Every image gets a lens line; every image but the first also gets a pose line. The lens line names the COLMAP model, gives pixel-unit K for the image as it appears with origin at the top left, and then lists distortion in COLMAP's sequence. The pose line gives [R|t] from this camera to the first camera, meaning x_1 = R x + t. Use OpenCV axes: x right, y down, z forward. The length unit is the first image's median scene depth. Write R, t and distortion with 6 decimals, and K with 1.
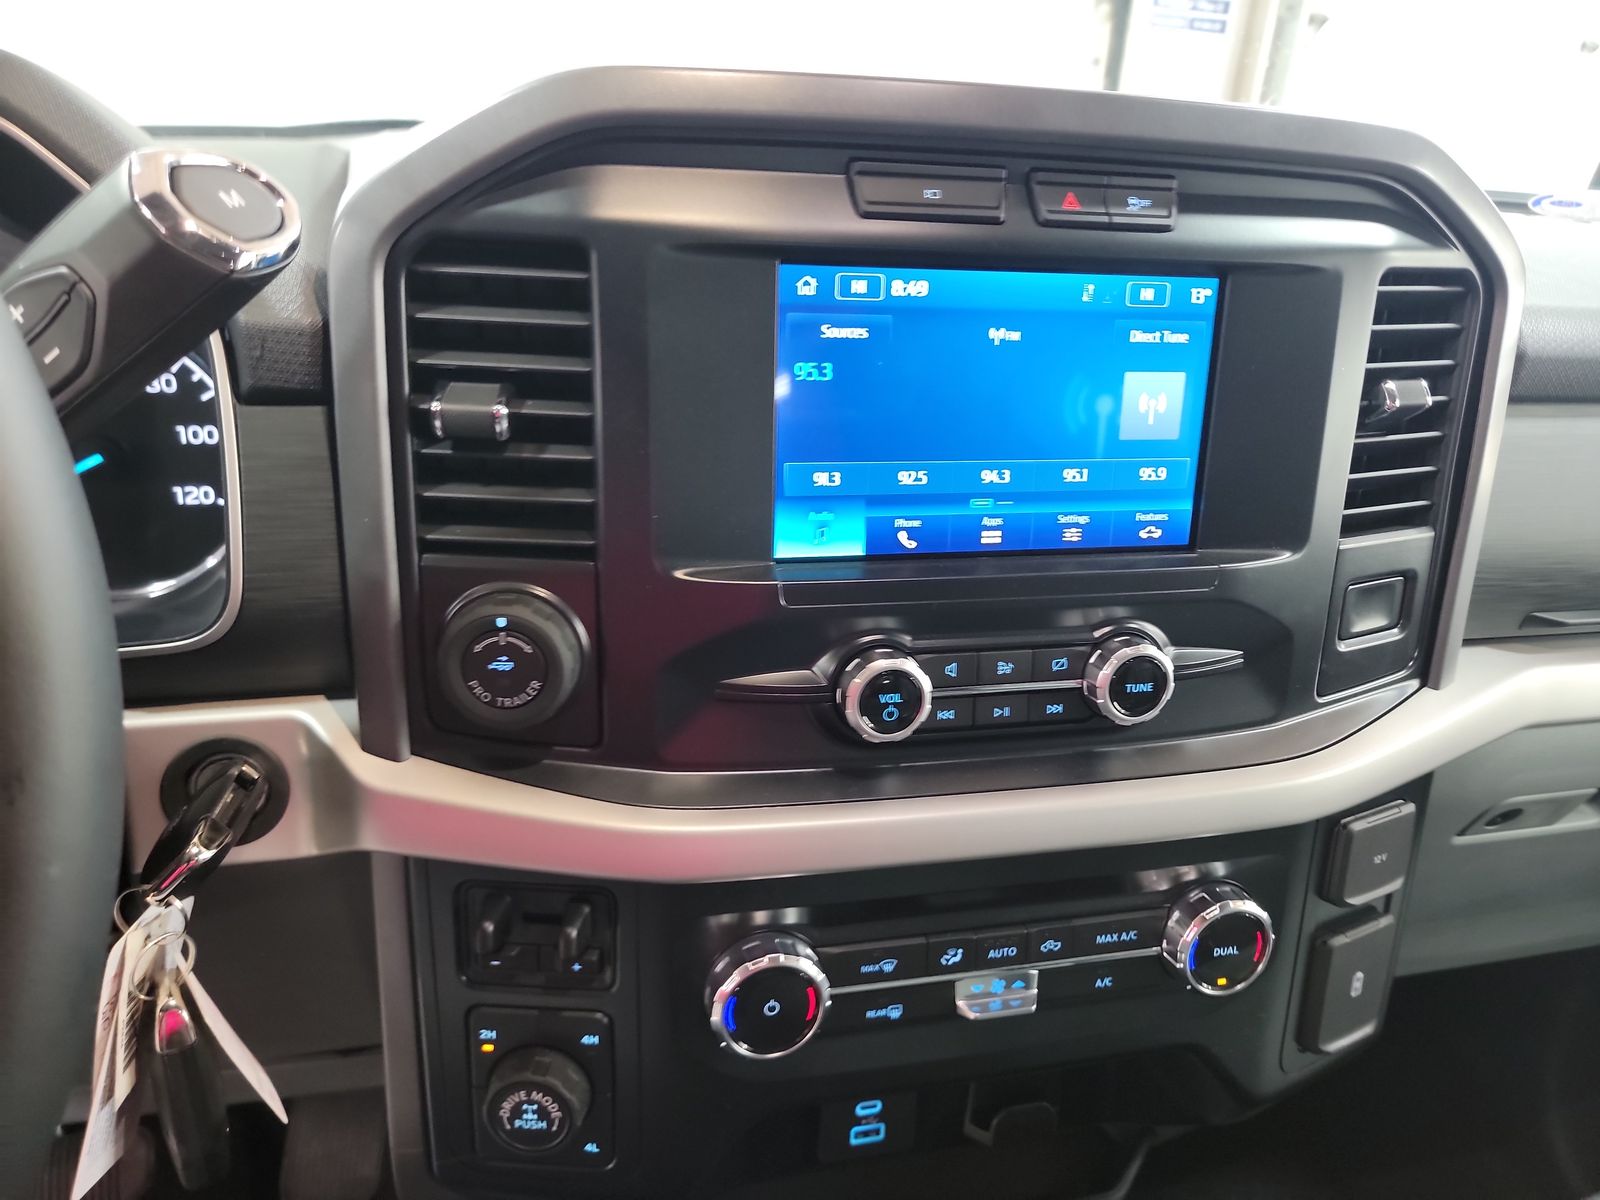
lens RADIAL K [[1132.3, 0, 789.9], [0, 1132.3, 600.6], [0, 0, 1]] dist [0.044391, -0.021833]
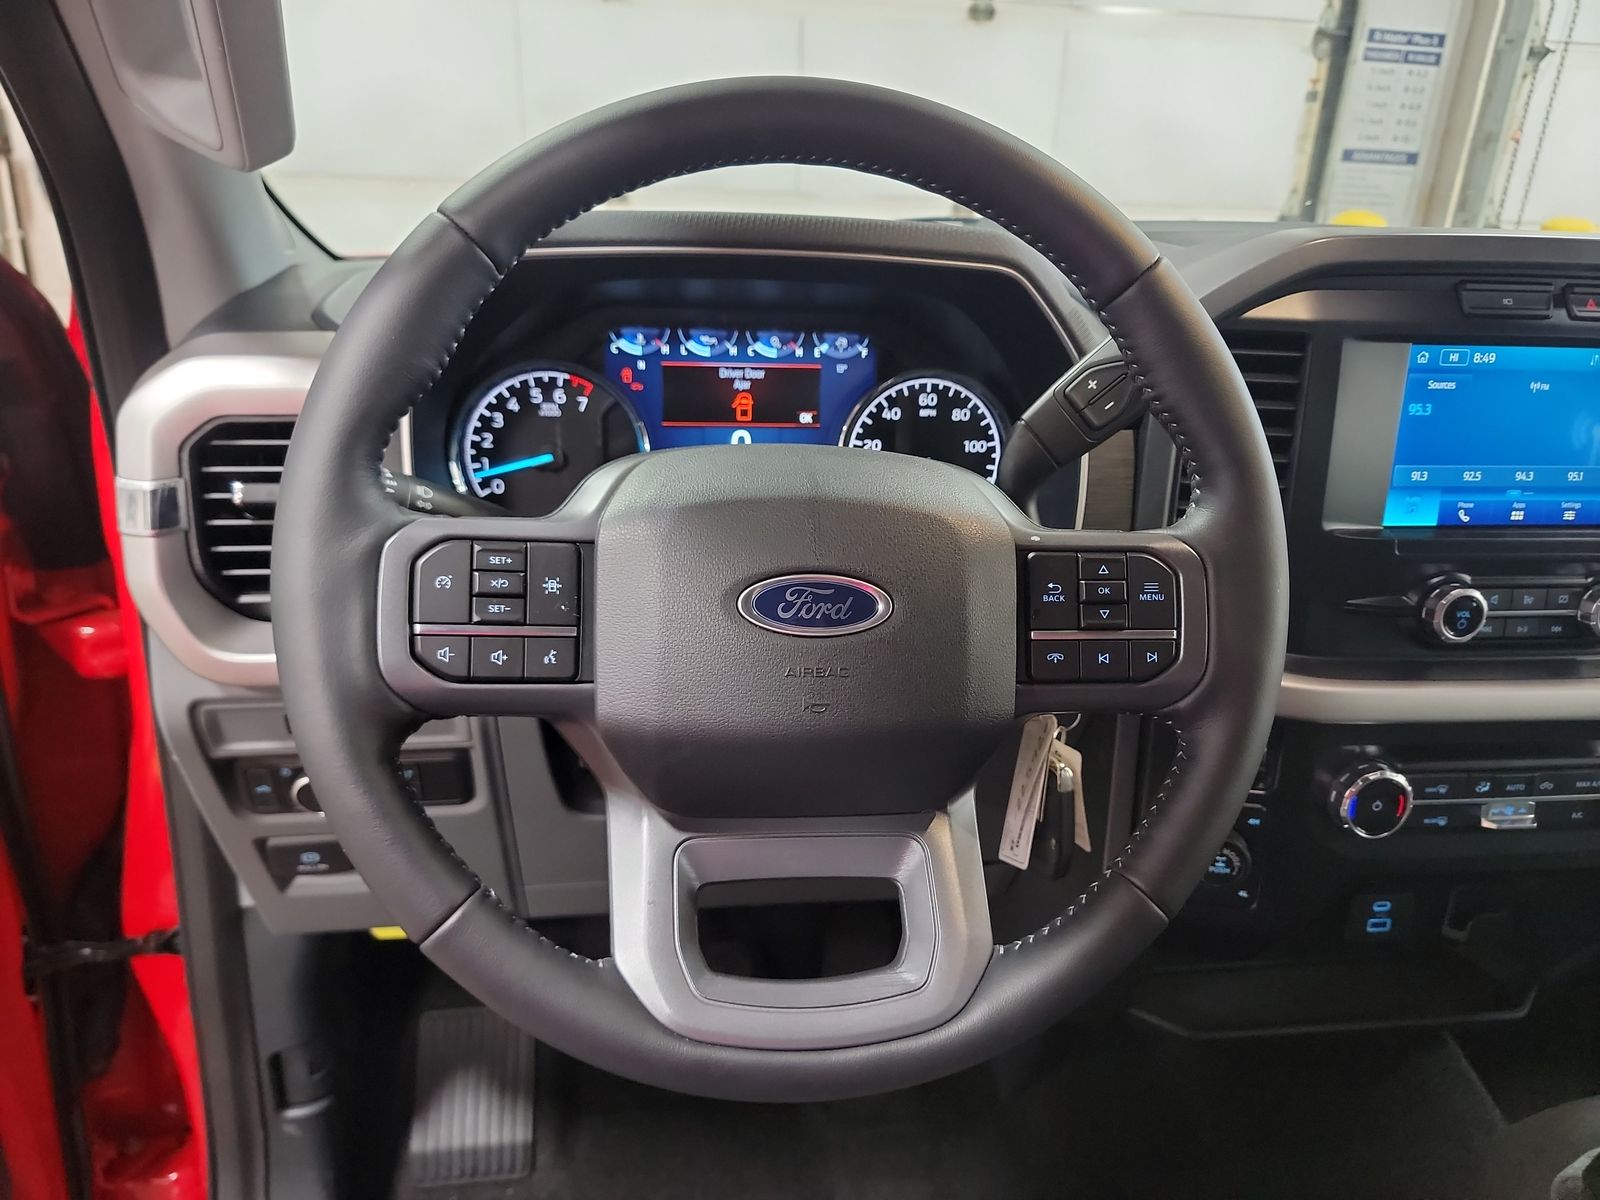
lens RADIAL K [[1132.3, 0, 809.3], [0, 1132.3, 594.0], [0, 0, 1]] dist [0.044391, -0.021833]
pose [[0.994766, 0.024263, -0.099256, -0.636018], [-0.026137, 0.999503, -0.017631, 0.105742], [0.098779, 0.020133, 0.994906, -0.661753]]
